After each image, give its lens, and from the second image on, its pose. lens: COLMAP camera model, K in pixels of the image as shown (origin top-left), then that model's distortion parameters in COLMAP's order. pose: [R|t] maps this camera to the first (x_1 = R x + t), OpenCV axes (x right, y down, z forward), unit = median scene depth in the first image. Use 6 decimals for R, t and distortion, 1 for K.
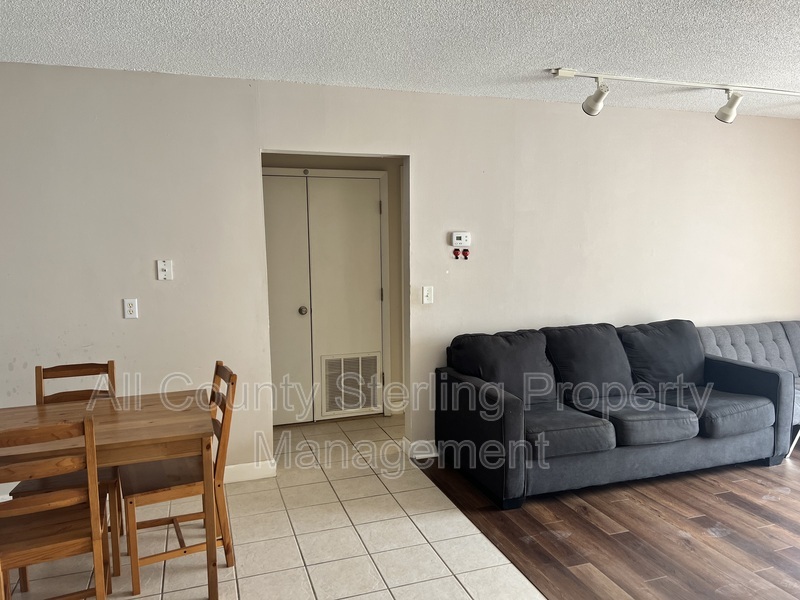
lens RADIAL K [[601.0, 0, 398.4], [0, 601.0, 303.7], [0, 0, 1]] dist [0.071339, -0.080162]
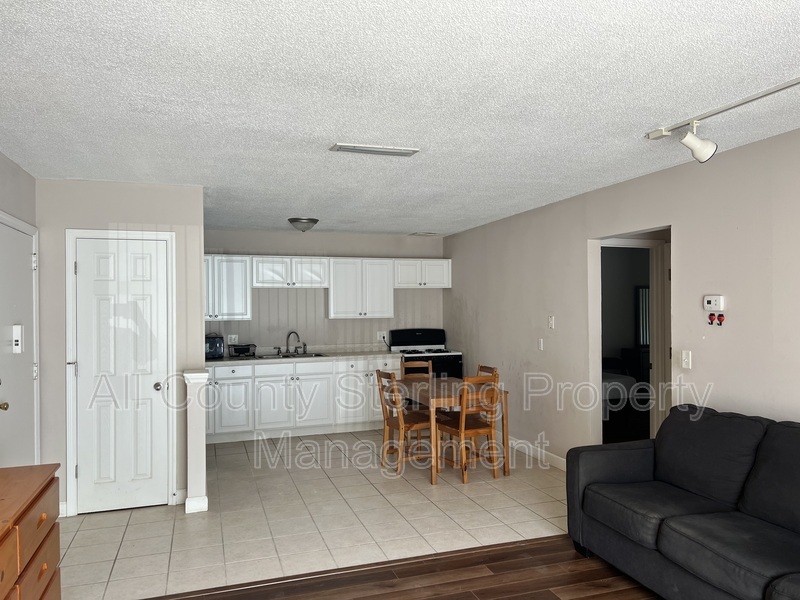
lens RADIAL K [[601.0, 0, 398.4], [0, 601.0, 303.7], [0, 0, 1]] dist [0.071339, -0.080162]
pose [[-0.018014, 0.007647, -0.999808, 1.050521], [-0.094269, 0.995503, 0.009313, -0.070132], [0.995384, 0.094419, -0.017212, 0.539839]]
